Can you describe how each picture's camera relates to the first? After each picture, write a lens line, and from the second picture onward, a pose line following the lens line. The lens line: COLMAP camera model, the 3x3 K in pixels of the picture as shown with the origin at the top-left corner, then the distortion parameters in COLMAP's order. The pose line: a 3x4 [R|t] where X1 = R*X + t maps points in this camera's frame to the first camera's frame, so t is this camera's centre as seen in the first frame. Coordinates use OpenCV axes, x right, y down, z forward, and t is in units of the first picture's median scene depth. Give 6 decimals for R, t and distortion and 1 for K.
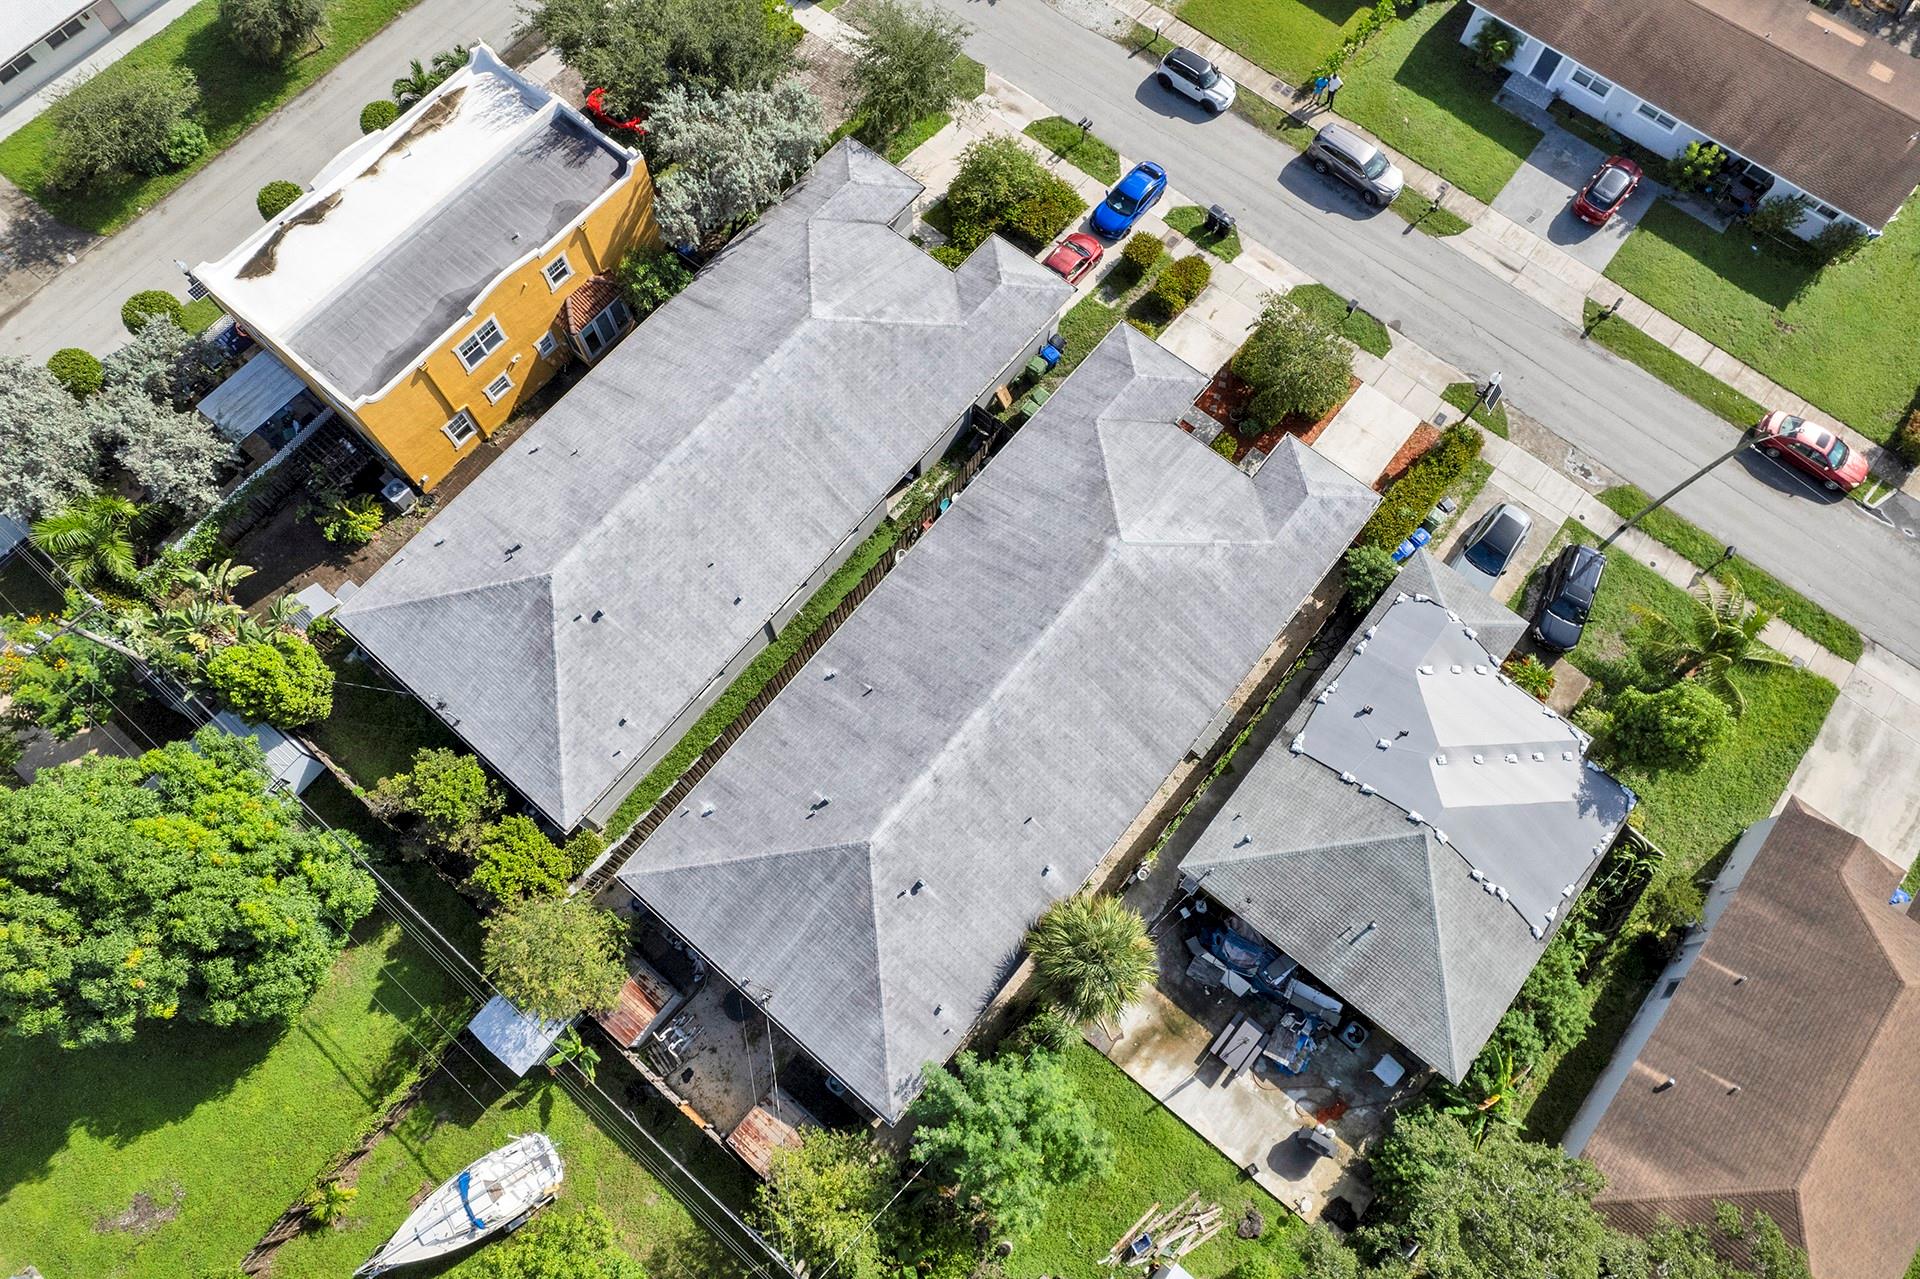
lens RADIAL K [[1217.2, 0, 960.0], [0, 1217.2, 639.5], [0, 0, 1]] dist [-0.069908, 0.060092]
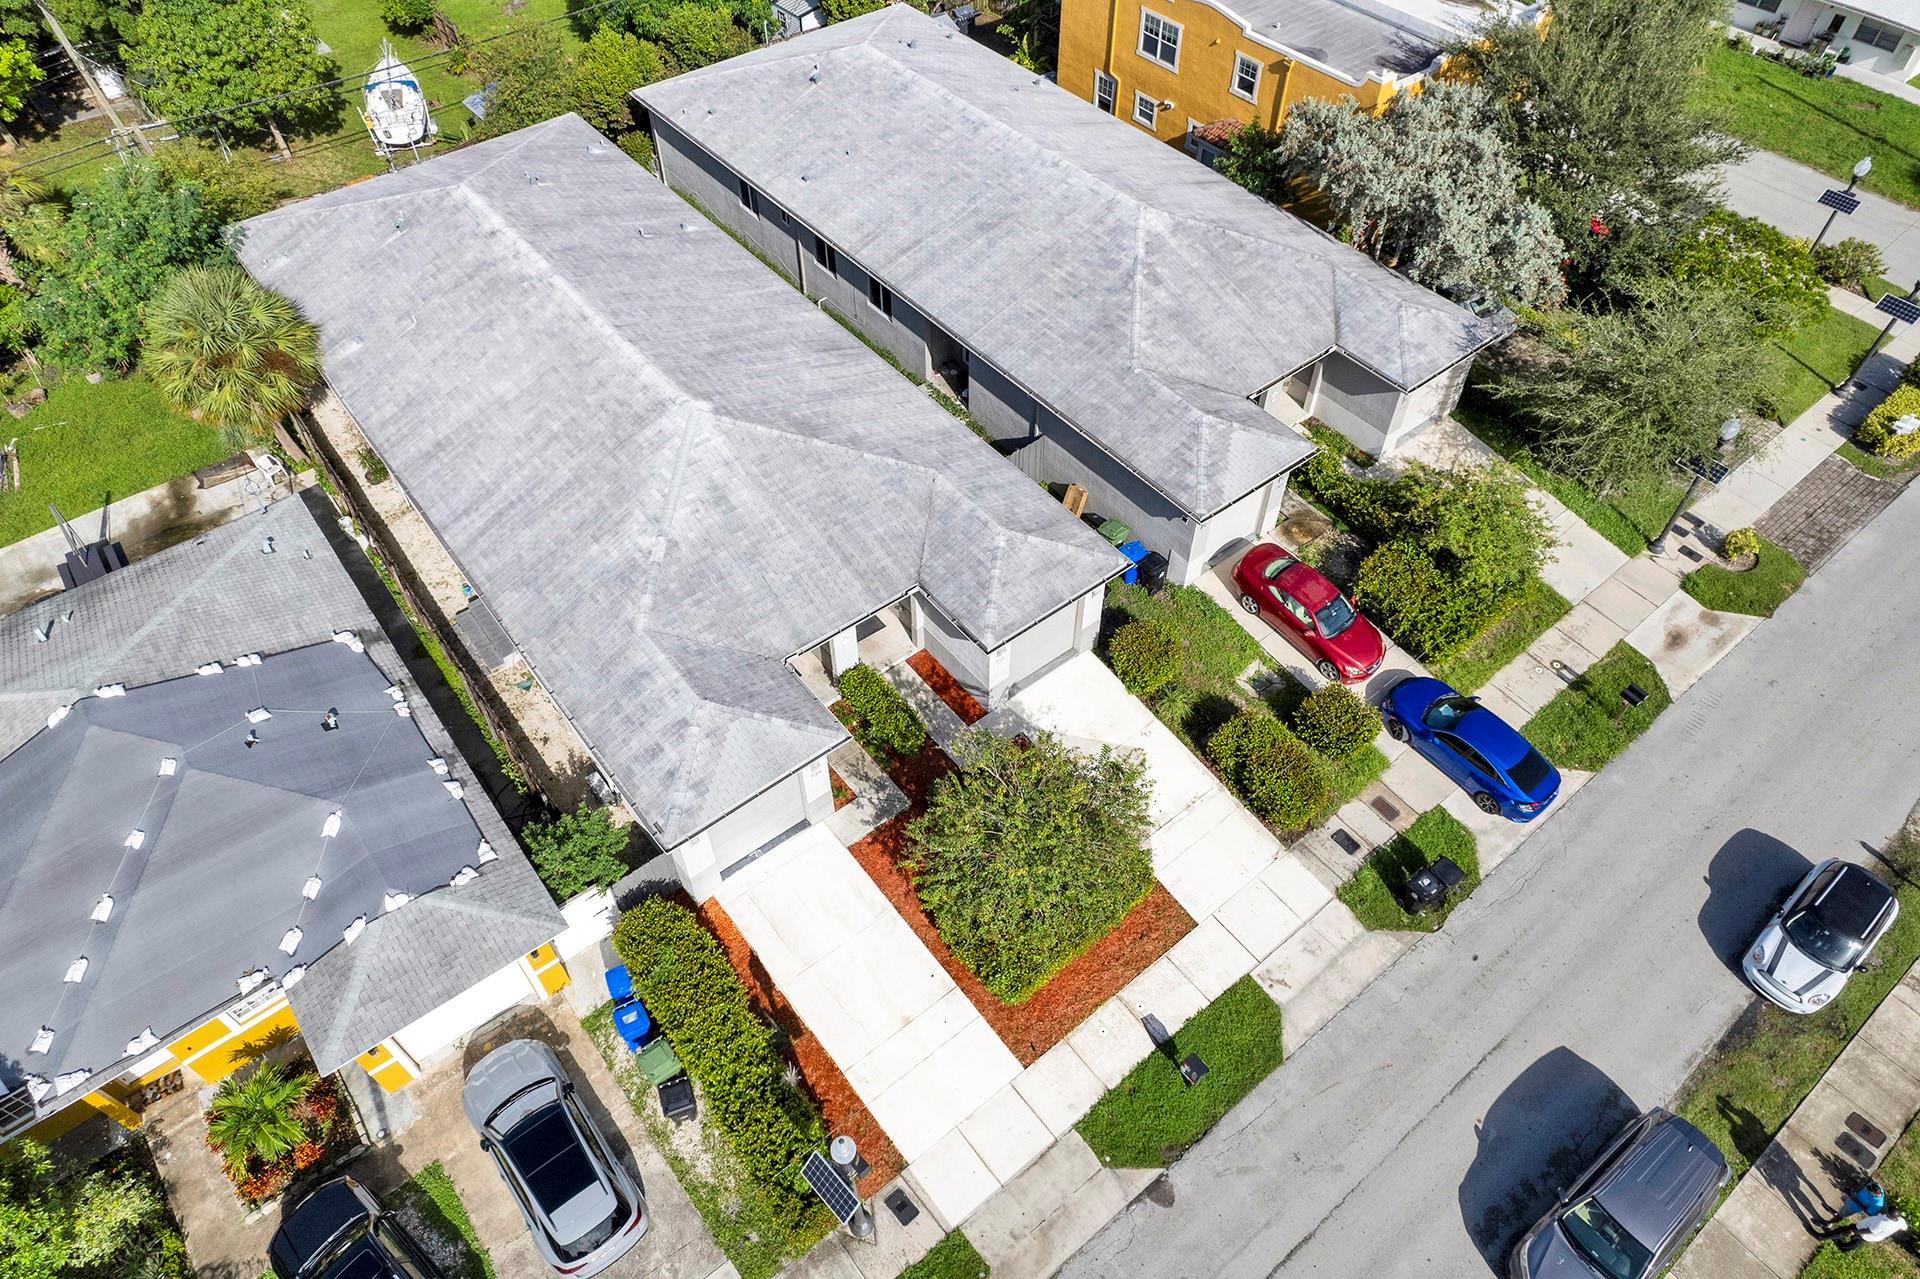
lens RADIAL K [[1217.2, 0, 960.0], [0, 1217.2, 639.5], [0, 0, 1]] dist [-0.069908, 0.060092]
pose [[-0.210755, 0.740530, -0.638121, 0.584716], [-0.918972, 0.072464, 0.387607, -0.435957], [0.333275, 0.668106, 0.665254, 0.644276]]
